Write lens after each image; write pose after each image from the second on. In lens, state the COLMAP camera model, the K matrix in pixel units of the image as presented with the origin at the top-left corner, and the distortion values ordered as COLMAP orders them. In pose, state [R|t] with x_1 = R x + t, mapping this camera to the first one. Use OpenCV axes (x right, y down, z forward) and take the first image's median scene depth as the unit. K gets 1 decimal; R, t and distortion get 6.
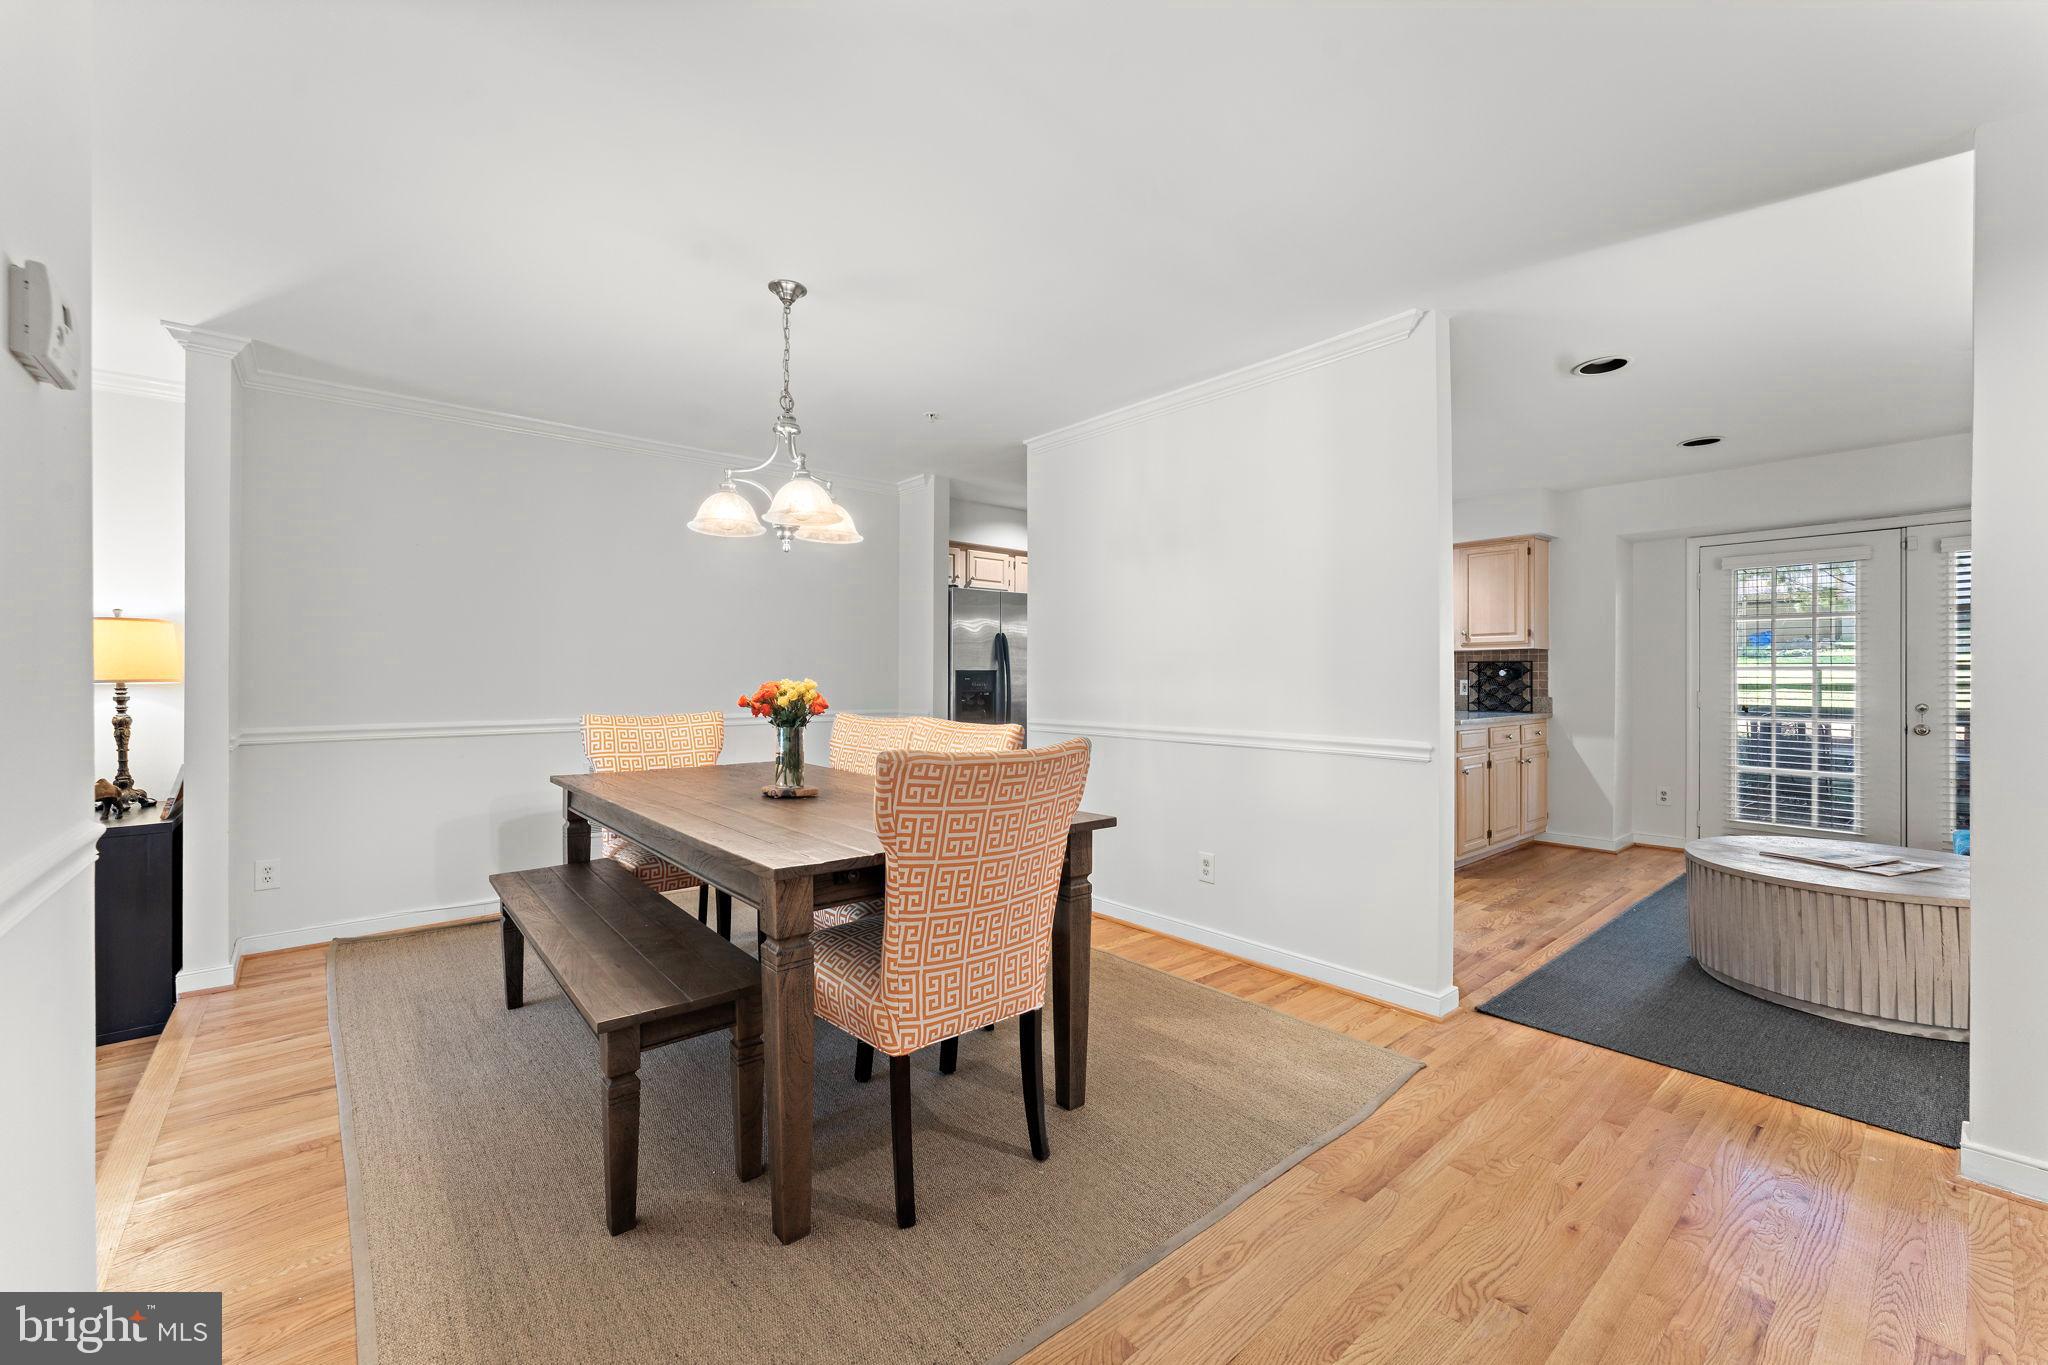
lens RADIAL K [[814.1, 0, 1014.2], [0, 814.1, 677.3], [0, 0, 1]] dist [0.001422, 0.000387]
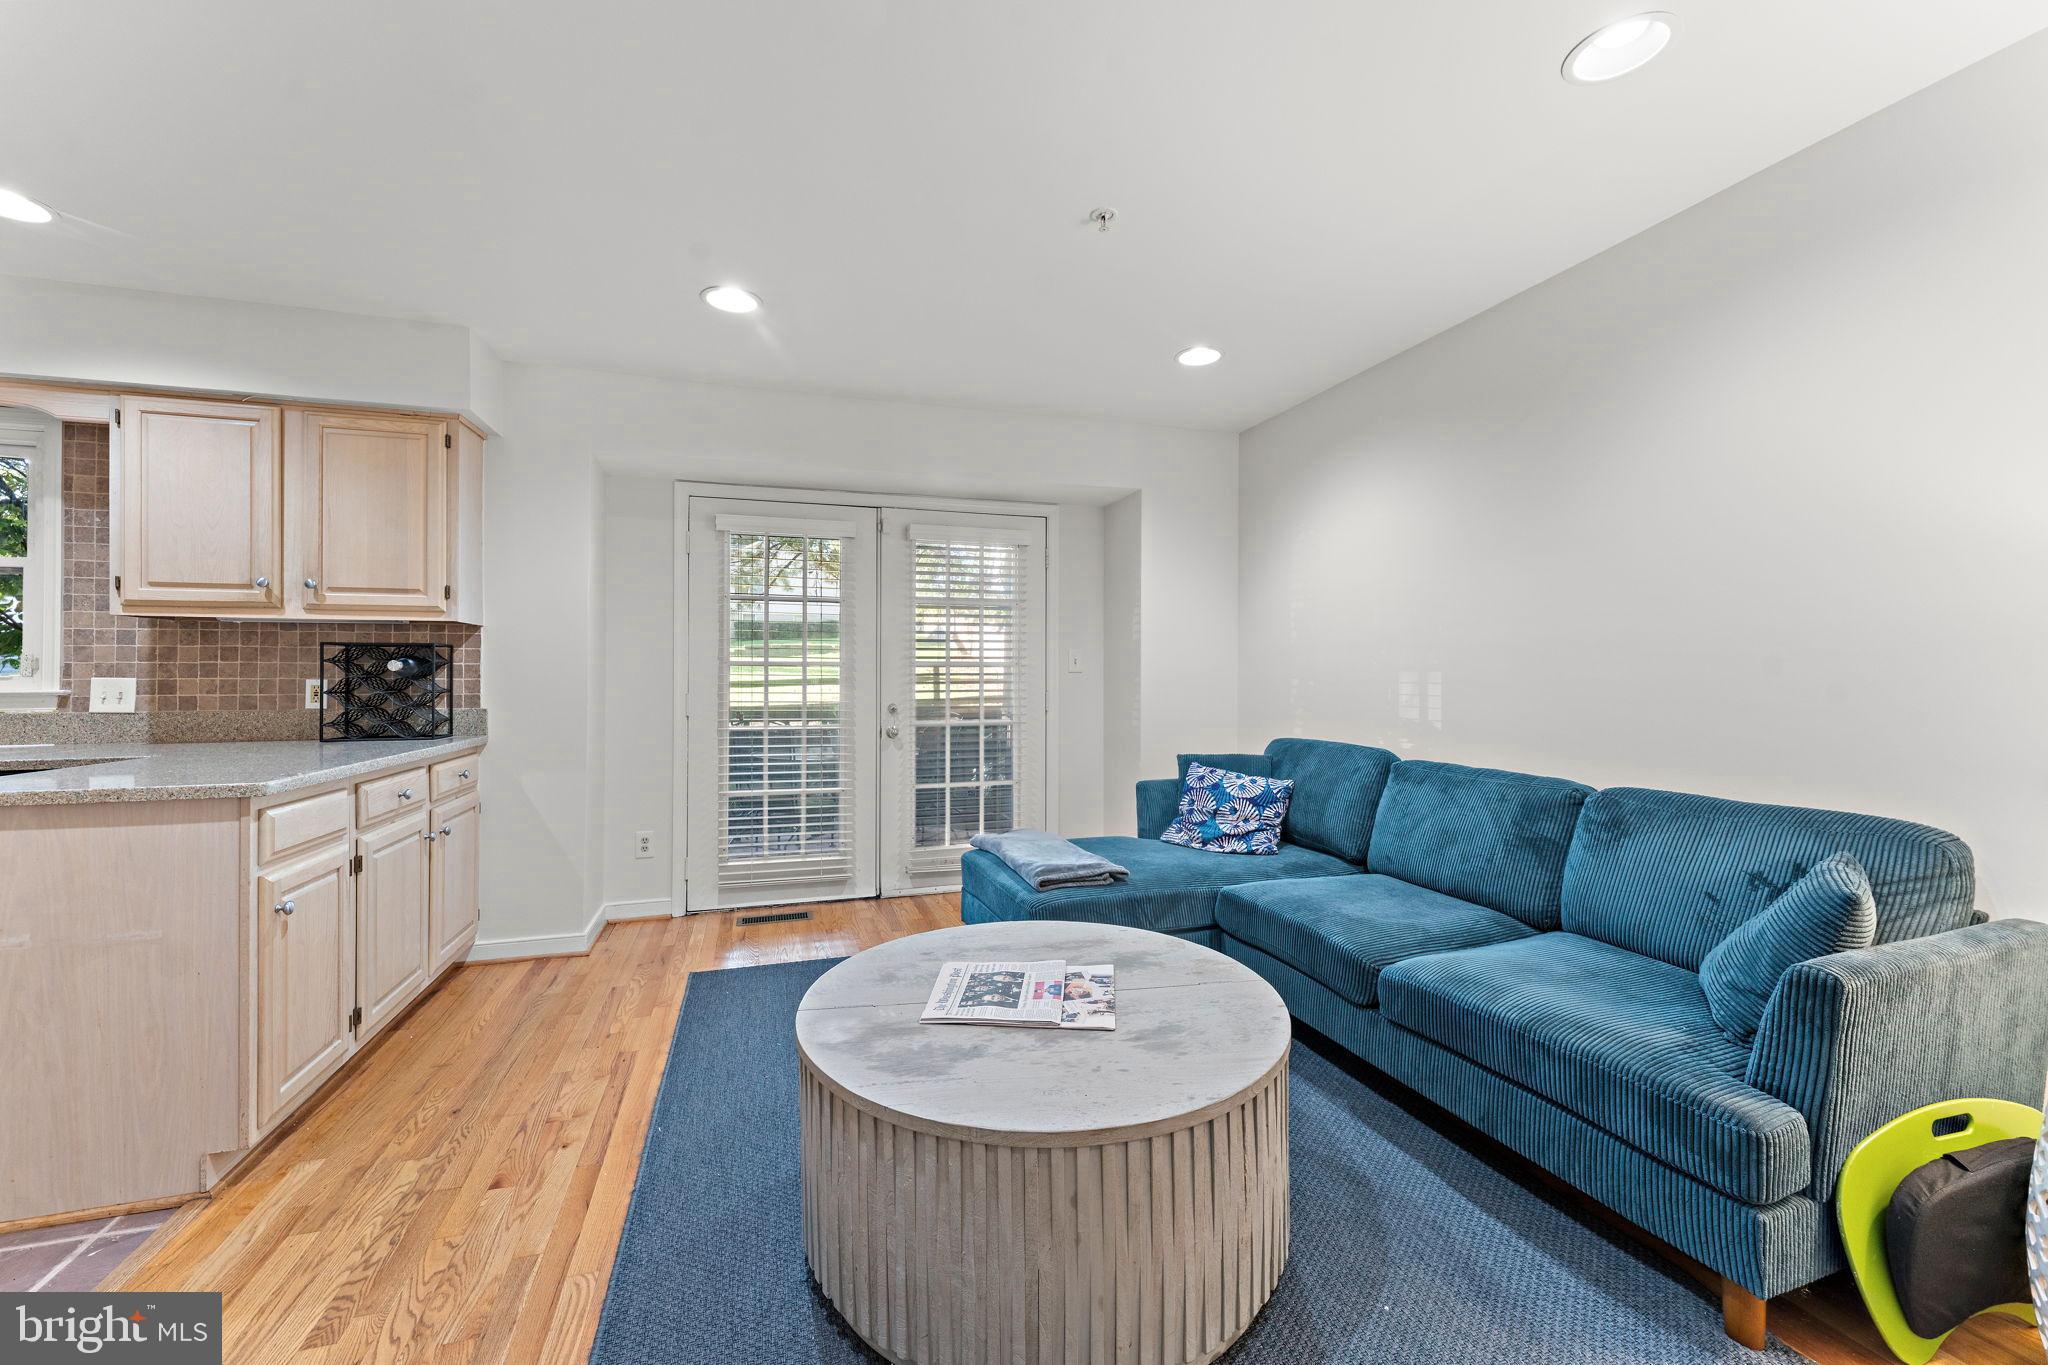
lens RADIAL K [[814.1, 0, 1016.5], [0, 814.1, 670.7], [0, 0, 1]] dist [0.001422, 0.000387]
pose [[0.383800, 0.006867, 0.923391, 0.270056], [-0.001065, 0.999975, -0.006994, 0.001403], [-0.923416, 0.001701, 0.383797, 0.431046]]
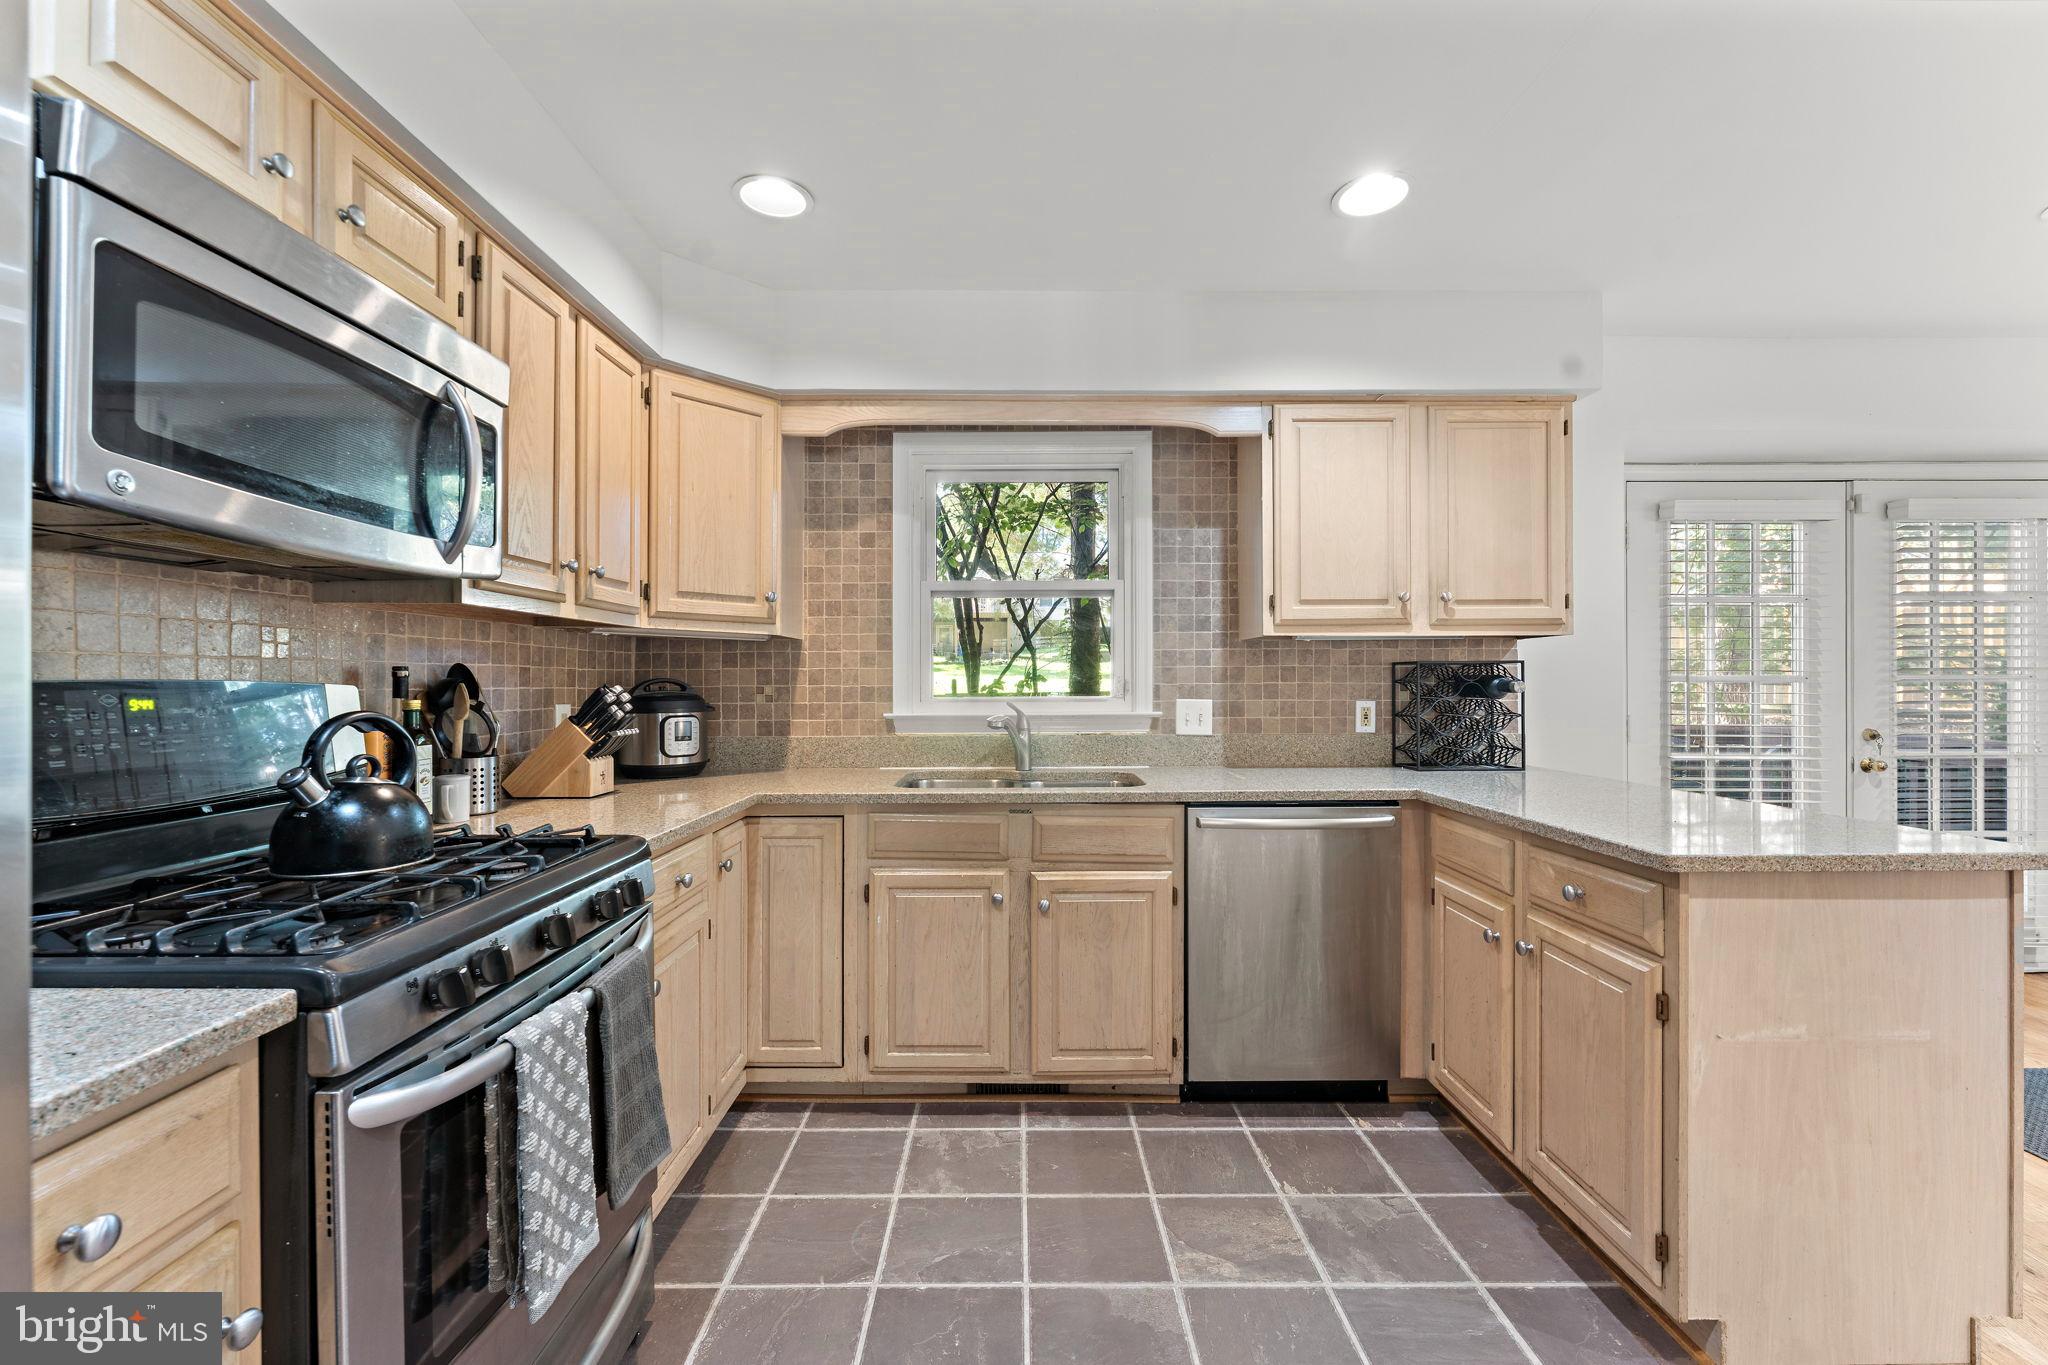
lens RADIAL K [[814.1, 0, 944.1], [0, 814.1, 682.6], [0, 0, 1]] dist [0.001422, 0.000387]
pose [[0.635900, -0.003329, 0.771764, 0.036540], [0.002099, 0.999994, 0.002584, -0.009304], [-0.771769, -0.000023, 0.635903, 0.959262]]
